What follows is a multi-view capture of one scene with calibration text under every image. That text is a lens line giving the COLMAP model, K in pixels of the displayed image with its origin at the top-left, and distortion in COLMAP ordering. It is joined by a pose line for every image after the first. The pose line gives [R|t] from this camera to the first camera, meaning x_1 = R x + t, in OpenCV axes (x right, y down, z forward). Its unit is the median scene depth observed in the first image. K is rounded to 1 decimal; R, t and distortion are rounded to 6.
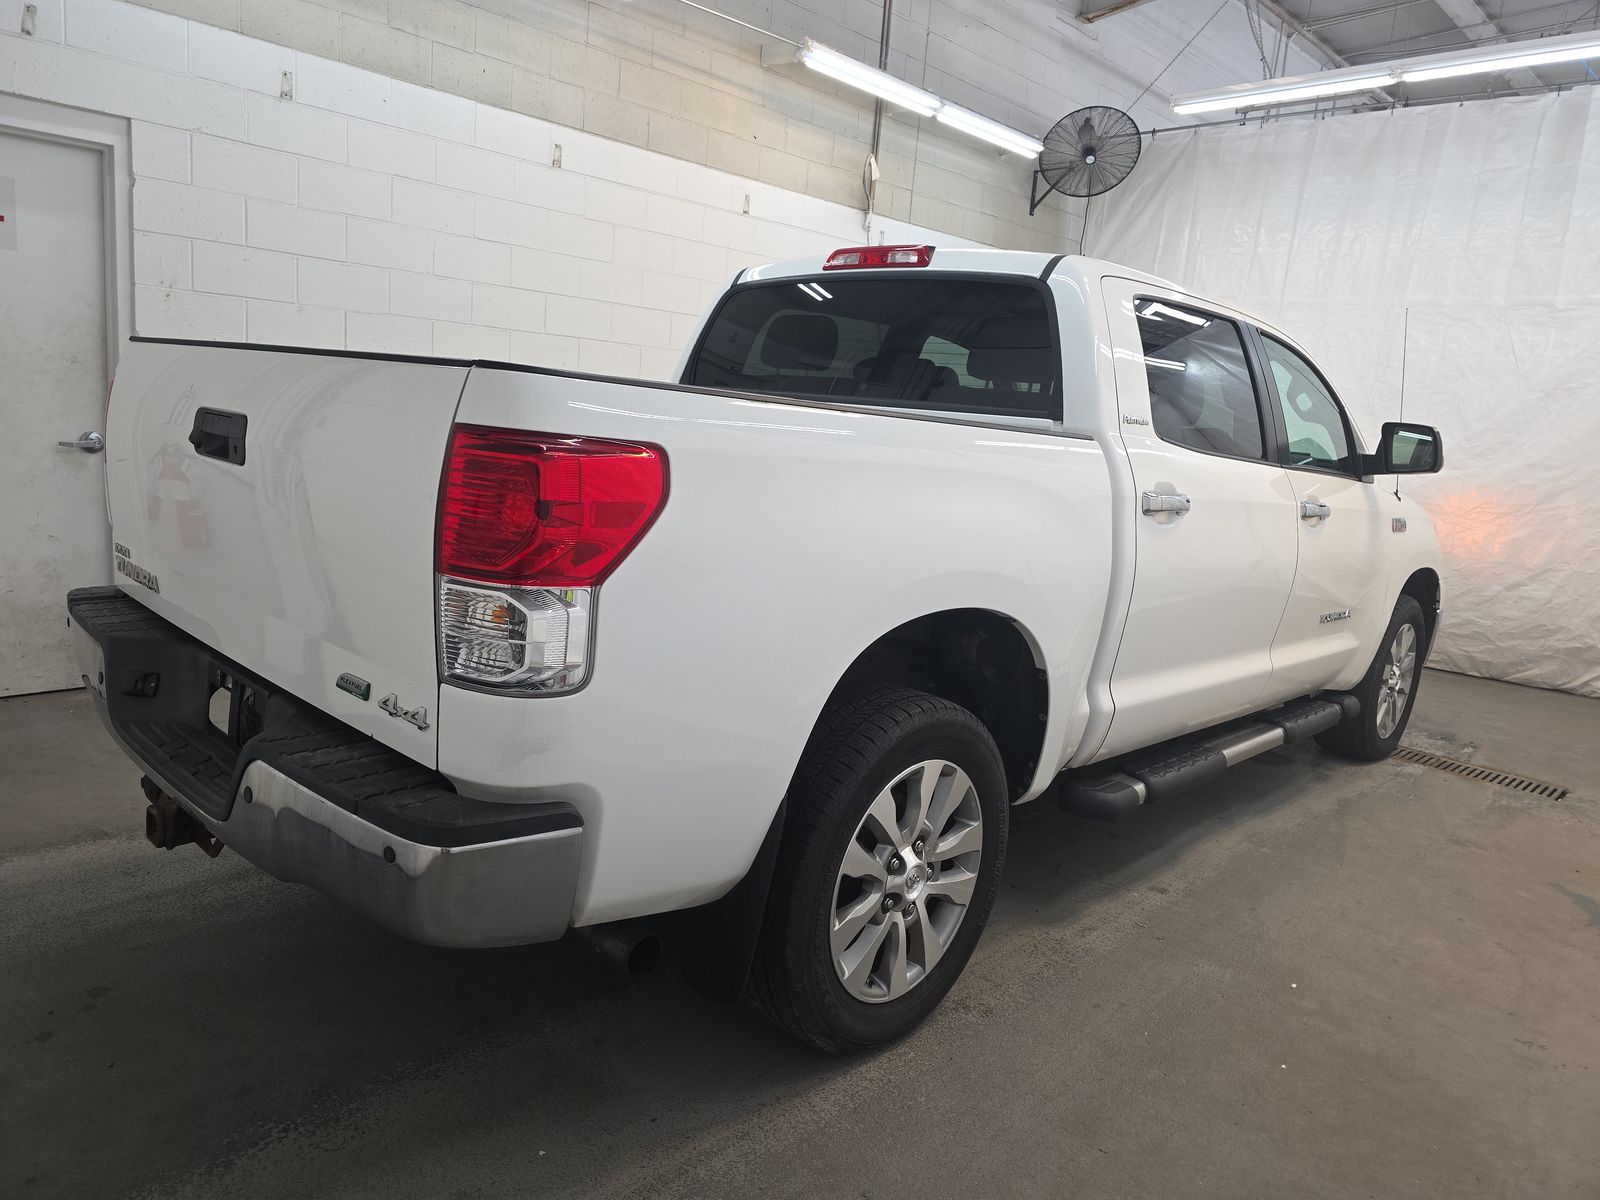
lens RADIAL K [[1052.4, 0, 794.2], [0, 1052.4, 580.0], [0, 0, 1]] dist [0.040087, -0.042058]
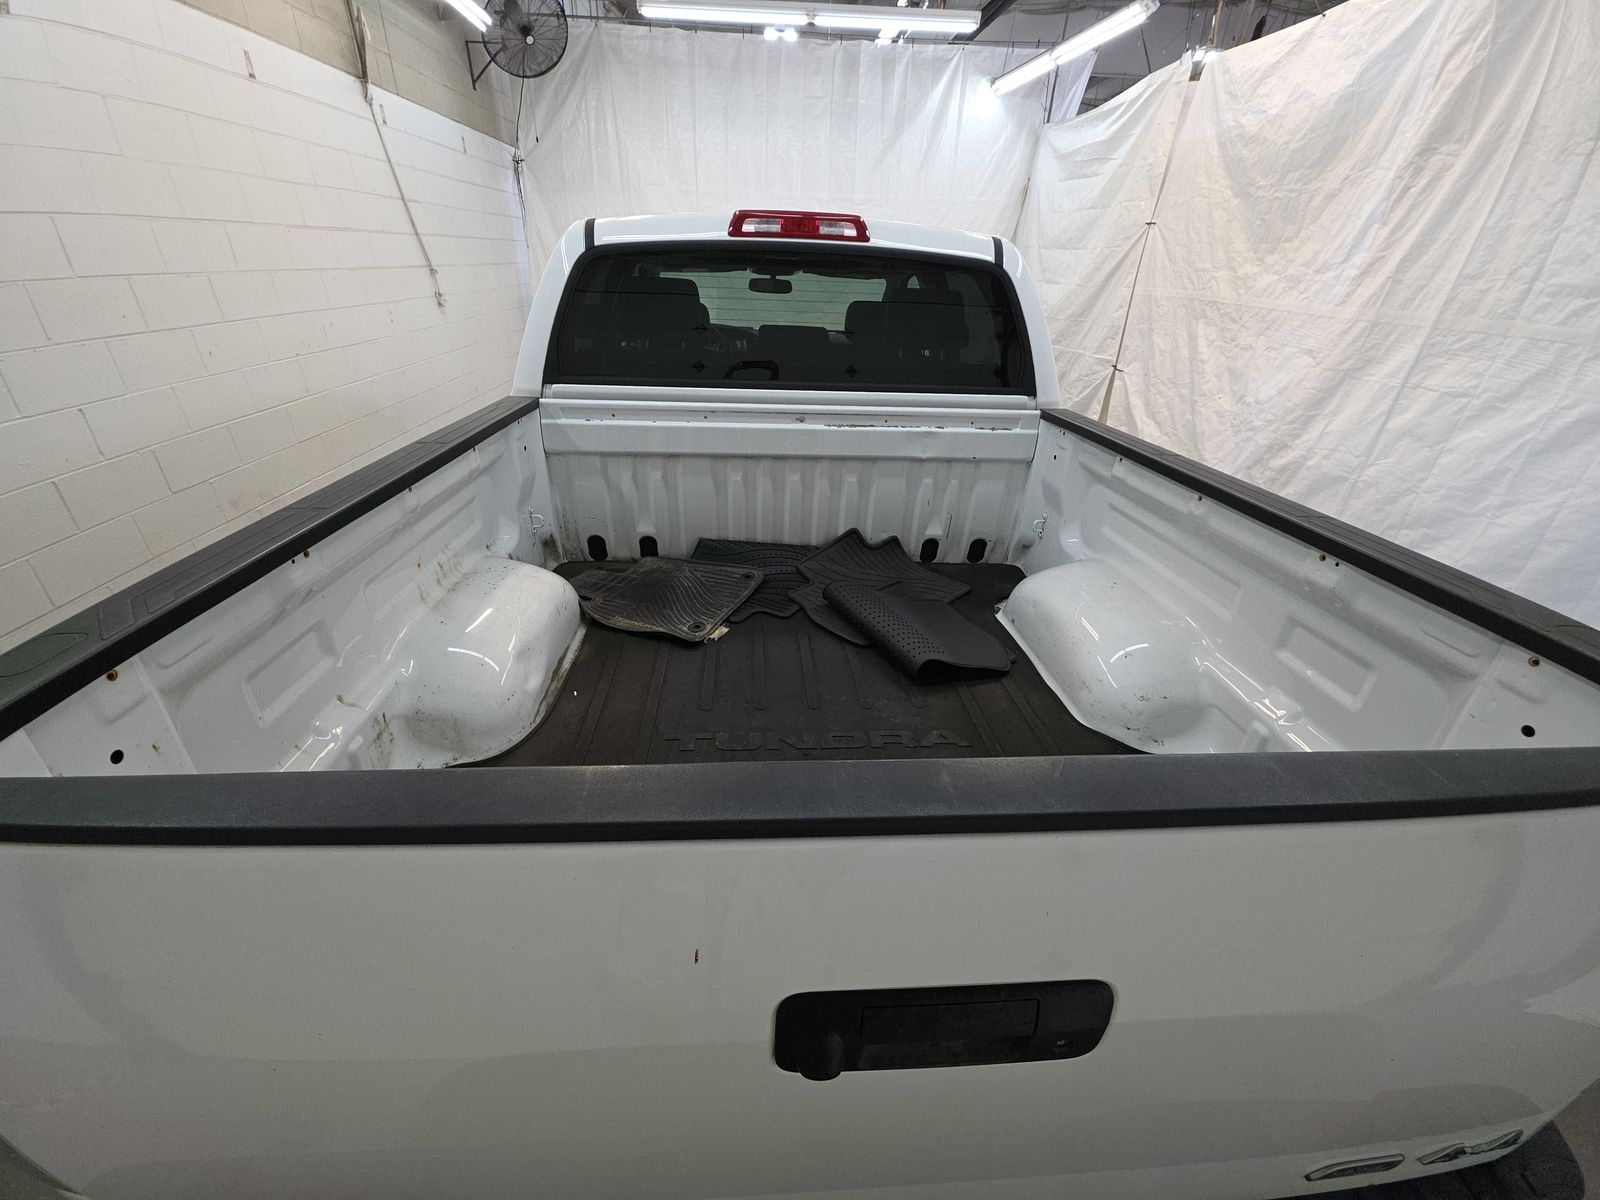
lens RADIAL K [[610.6, 0, 800.0], [0, 610.6, 600.0], [0, 0, 1]] dist [0.008145, -0.007913]
pose [[0.667645, -0.410004, 0.621407, -0.258693], [0.144761, 0.890251, 0.431854, -0.154490], [-0.730270, -0.198369, 0.653724, 0.362951]]
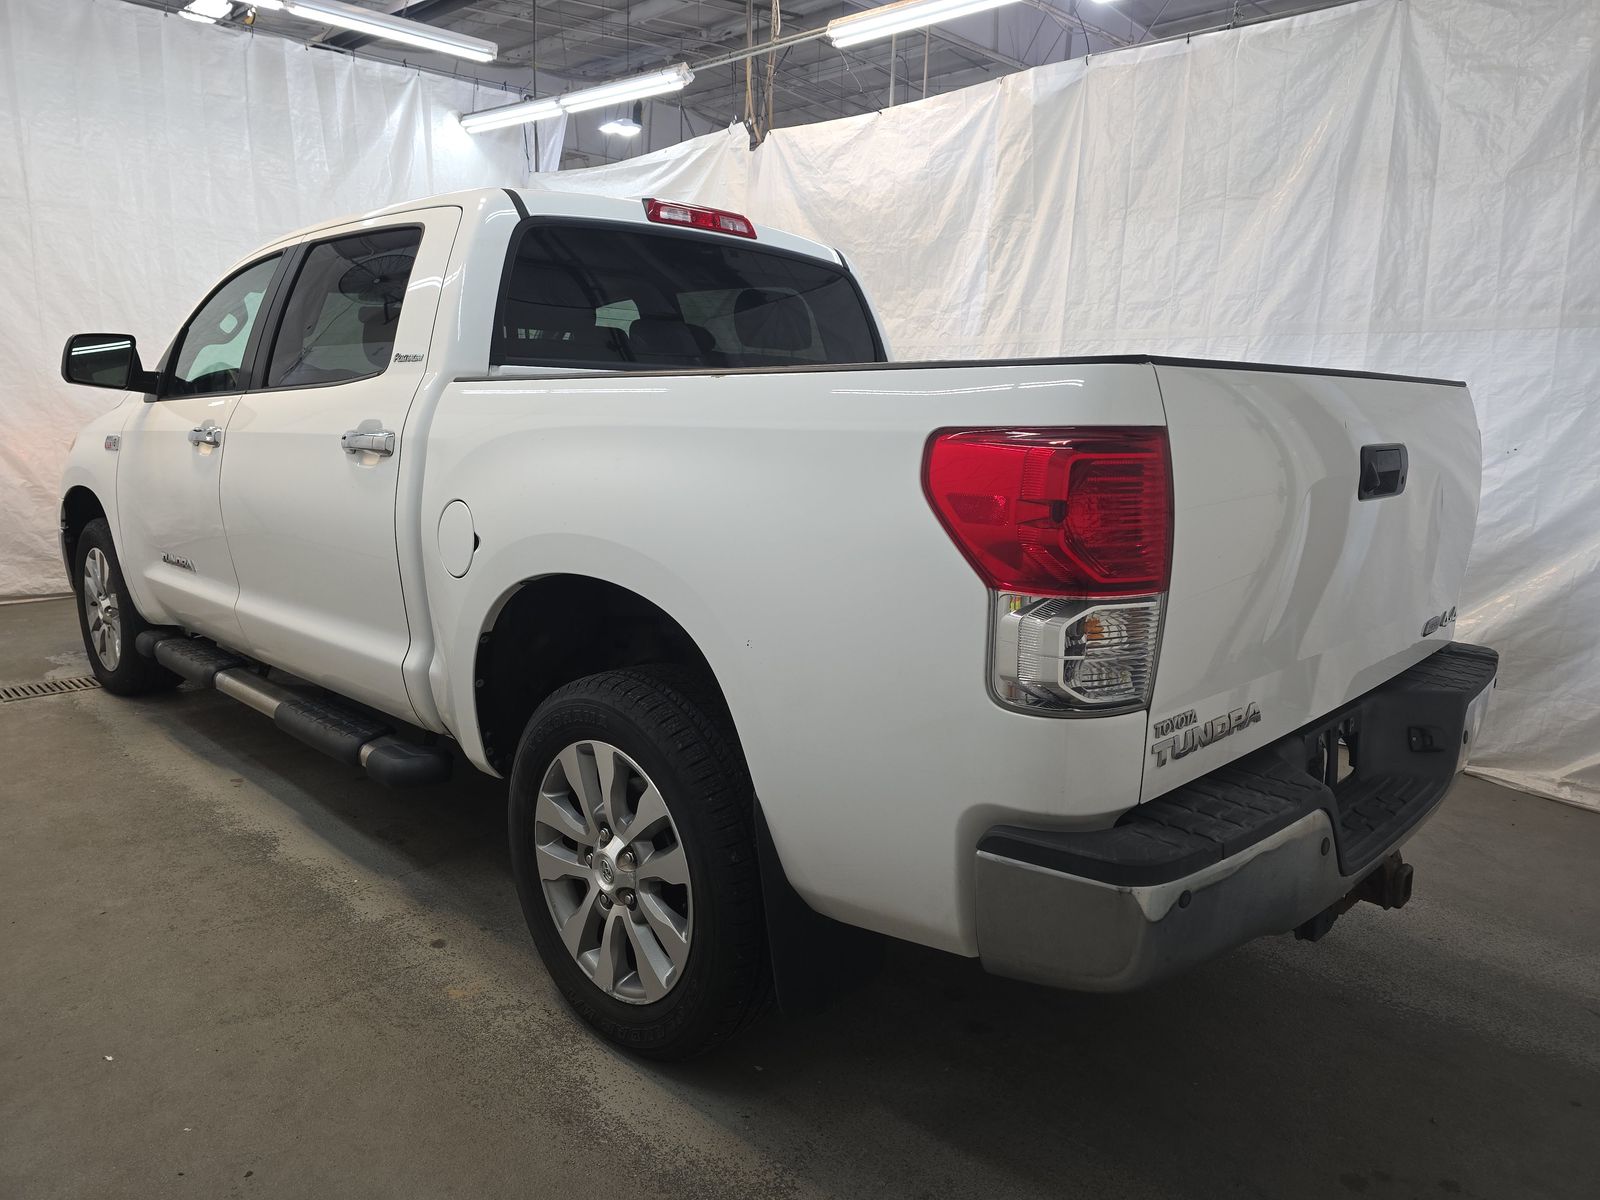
lens RADIAL K [[1052.4, 0, 794.2], [0, 1052.4, 580.0], [0, 0, 1]] dist [0.040087, -0.042058]
pose [[0.003228, -0.251808, 0.967772, -0.583499], [0.142854, 0.957967, 0.248781, -0.139421], [-0.989738, 0.137447, 0.039064, 0.590008]]
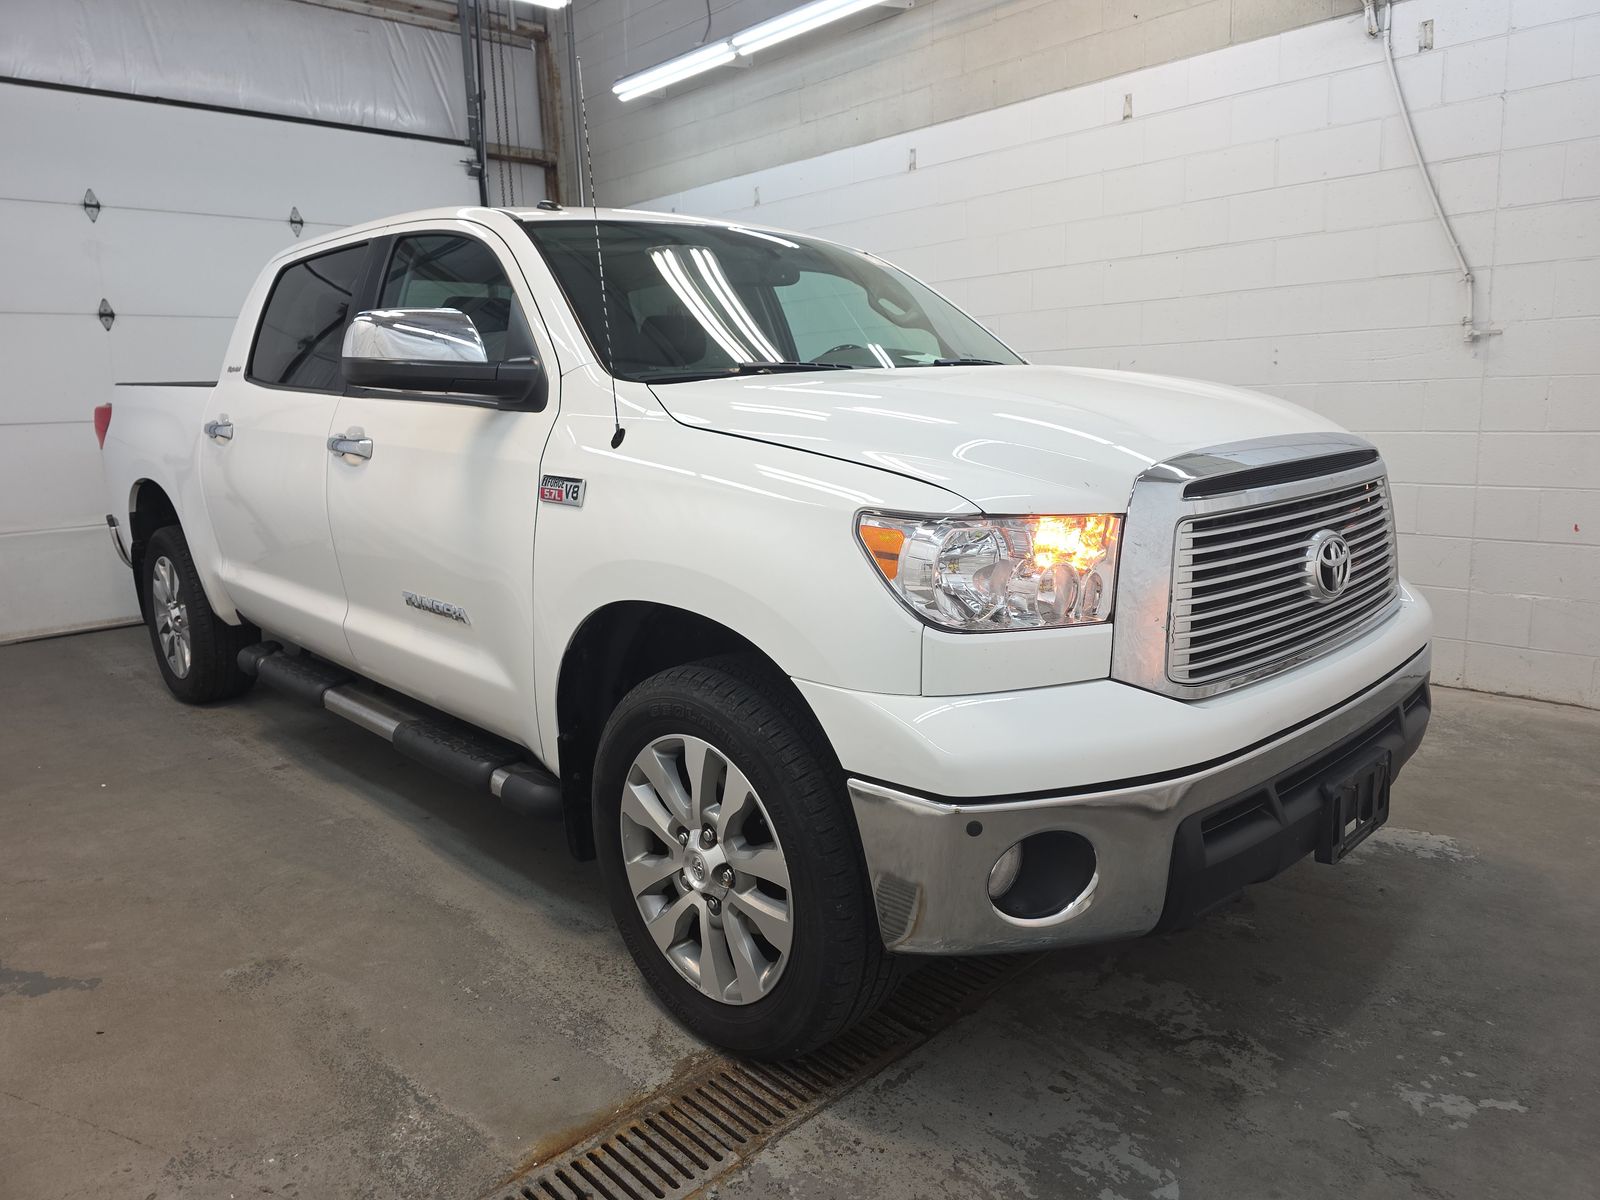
lens RADIAL K [[1052.4, 0, 794.2], [0, 1052.4, 580.0], [0, 0, 1]] dist [0.040087, -0.042058]
pose [[-0.021991, 0.096816, -0.995059, 0.907925], [-0.133499, 0.986102, 0.098895, -0.063878], [0.990805, 0.135014, -0.008760, 0.947143]]
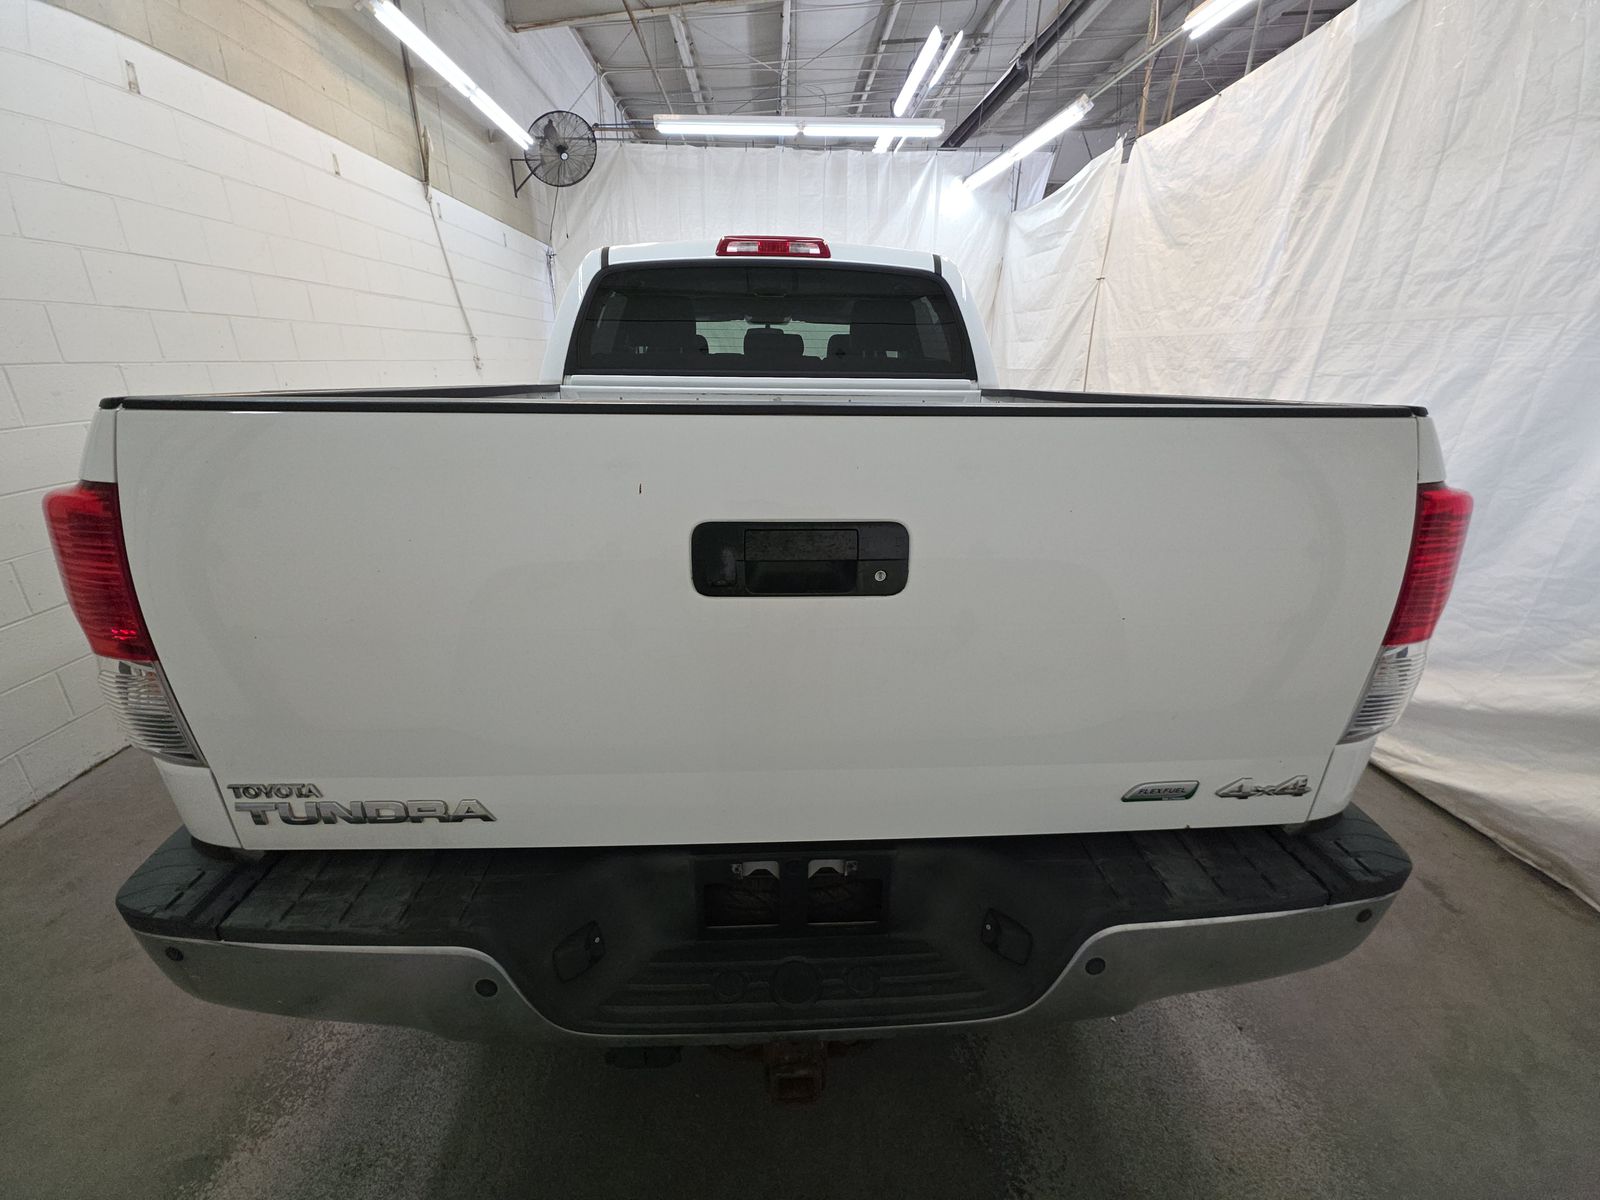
lens RADIAL K [[613.8, 0, 795.2], [0, 613.8, 594.1], [0, 0, 1]] dist [0.011456, -0.009546]
pose [[0.681584, -0.327934, 0.654142, -0.308847], [0.166178, 0.939966, 0.298074, -0.089815], [-0.712621, -0.094458, 0.695162, 0.297045]]
